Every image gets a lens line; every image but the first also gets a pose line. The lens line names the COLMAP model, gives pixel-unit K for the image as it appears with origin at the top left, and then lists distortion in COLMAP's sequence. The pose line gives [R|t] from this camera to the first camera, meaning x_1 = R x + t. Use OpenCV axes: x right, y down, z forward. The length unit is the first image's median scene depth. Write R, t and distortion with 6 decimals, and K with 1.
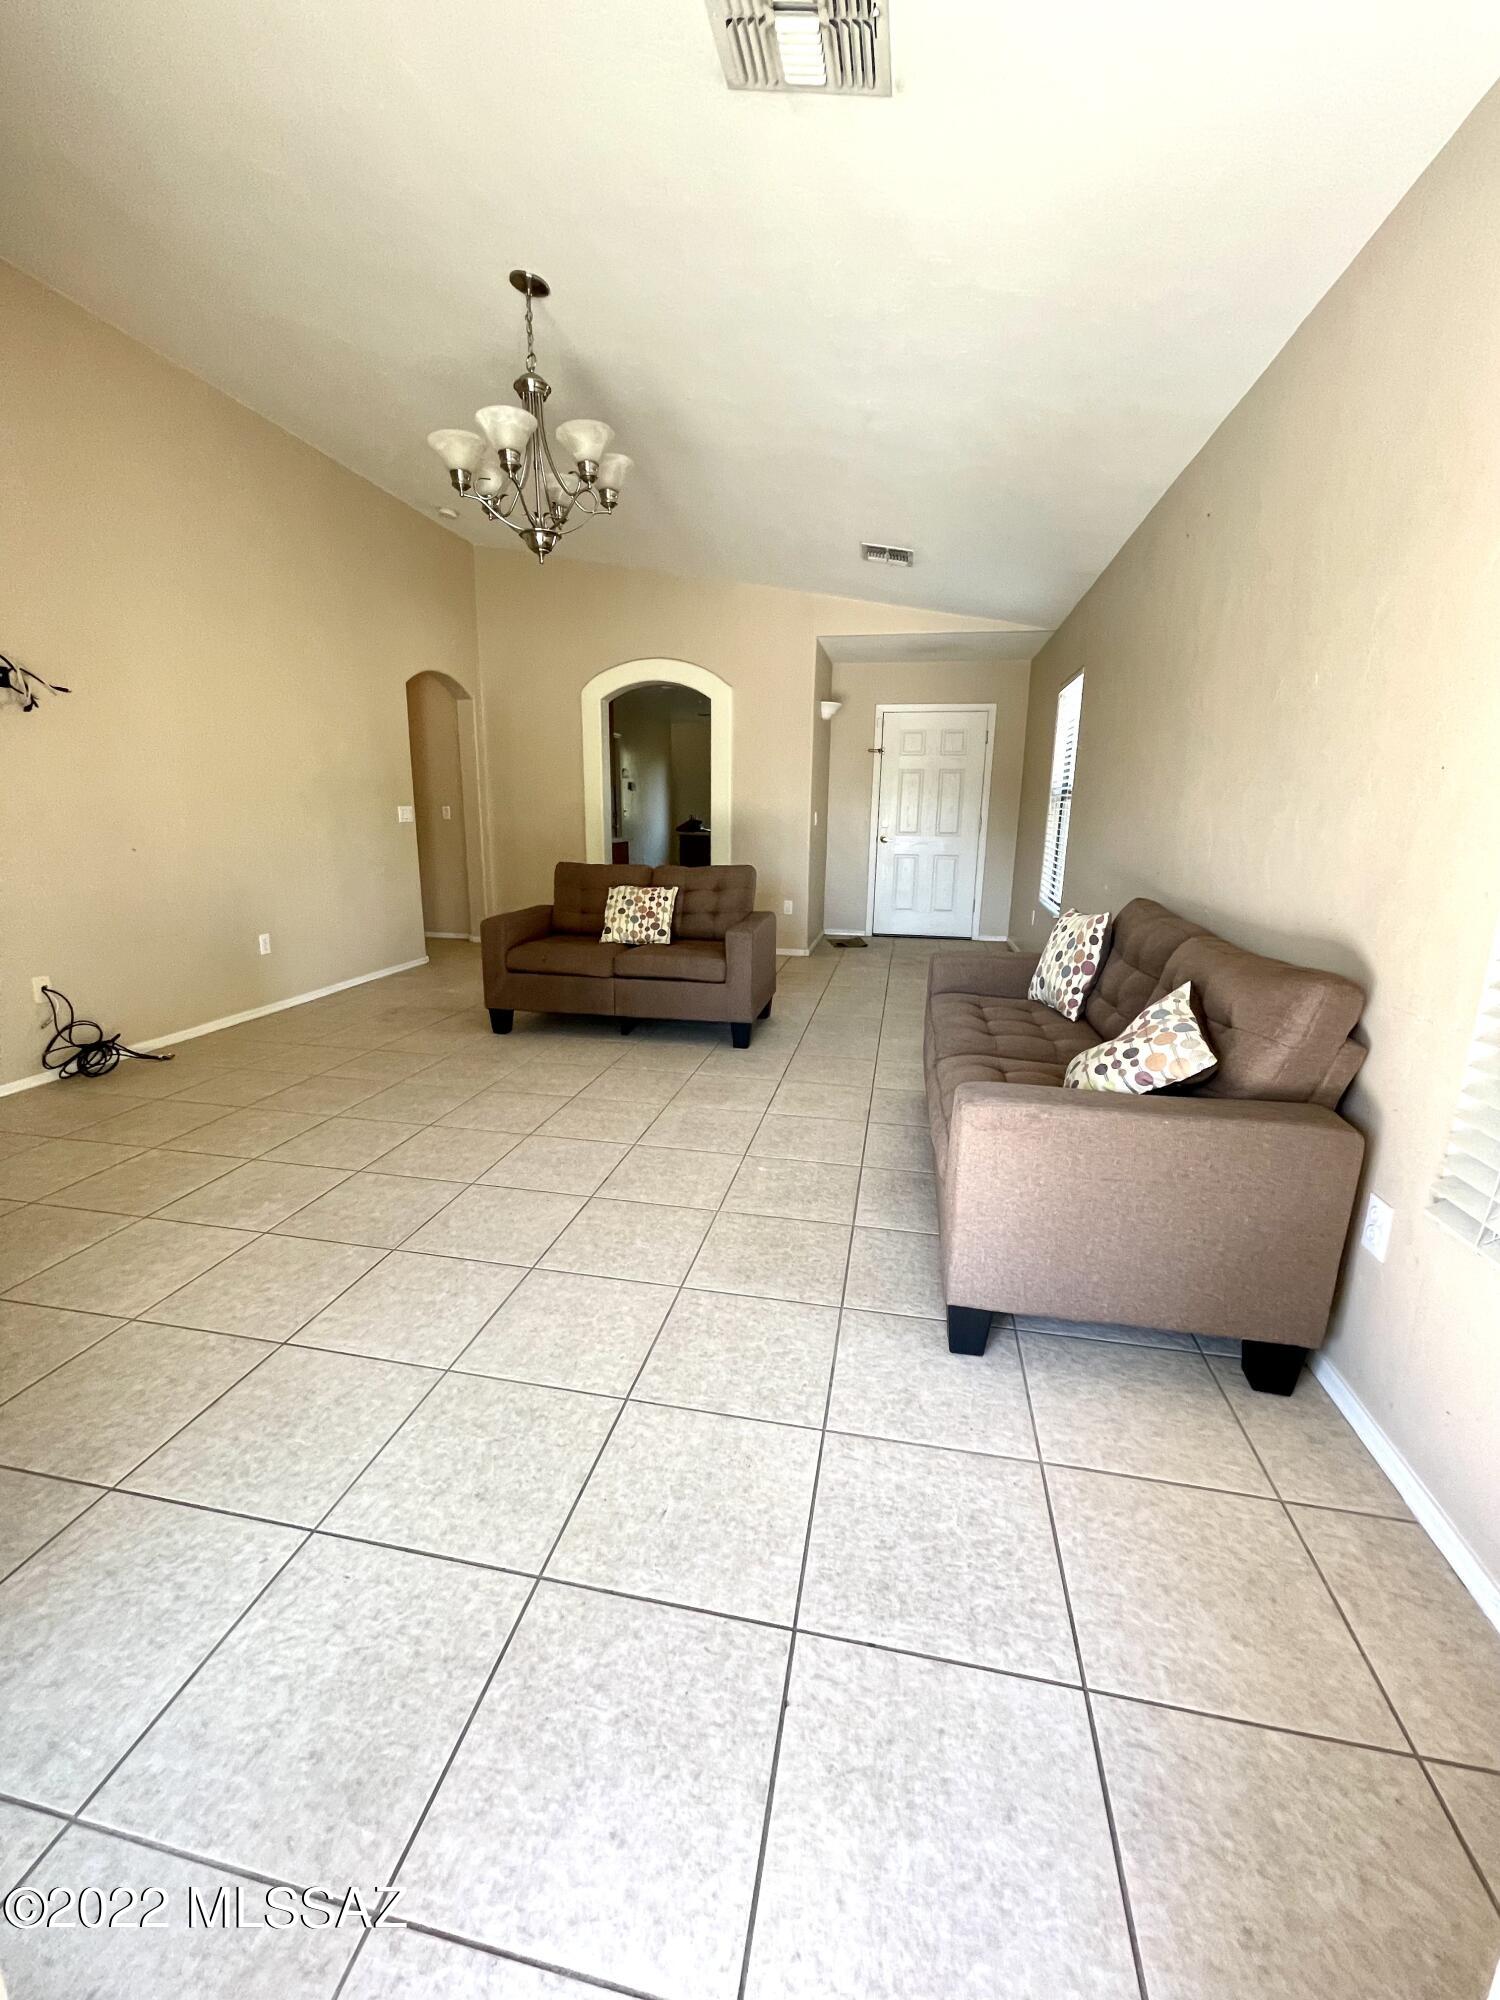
lens RADIAL K [[808.5, 0, 743.3], [0, 808.5, 995.4], [0, 0, 1]] dist [-0.004425, 0.001285]
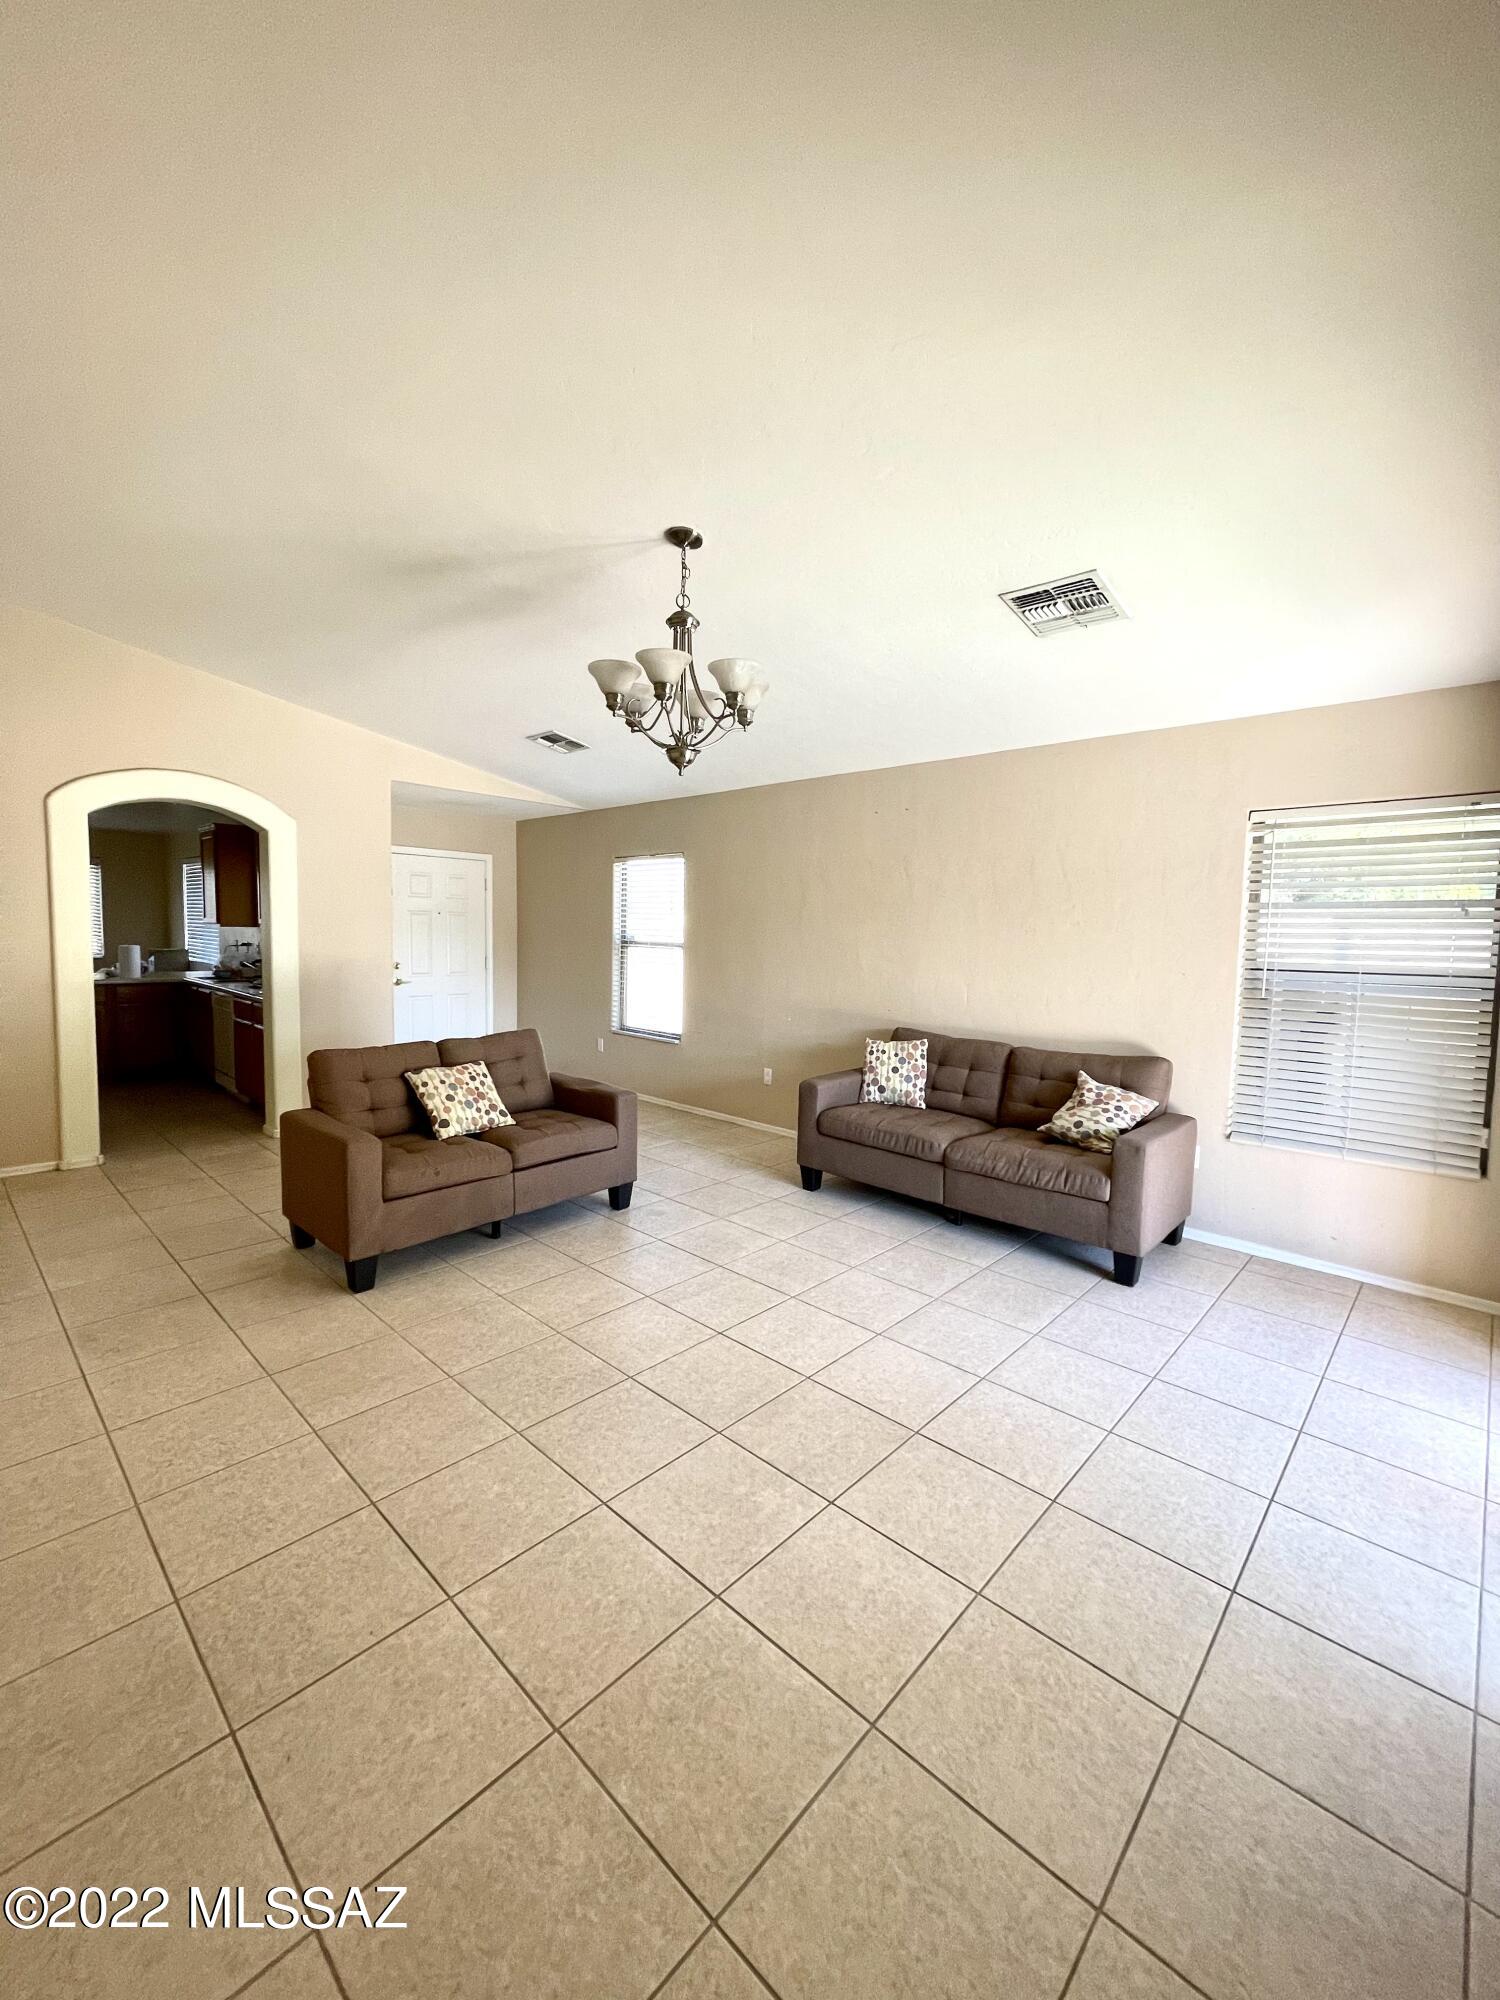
lens RADIAL K [[808.5, 0, 761.6], [0, 808.5, 994.8], [0, 0, 1]] dist [-0.004425, 0.001285]
pose [[0.522017, -0.069921, 0.850064, -0.978671], [0.178846, 0.983452, -0.028935, -0.179378], [-0.833974, 0.167135, 0.525884, 0.359391]]
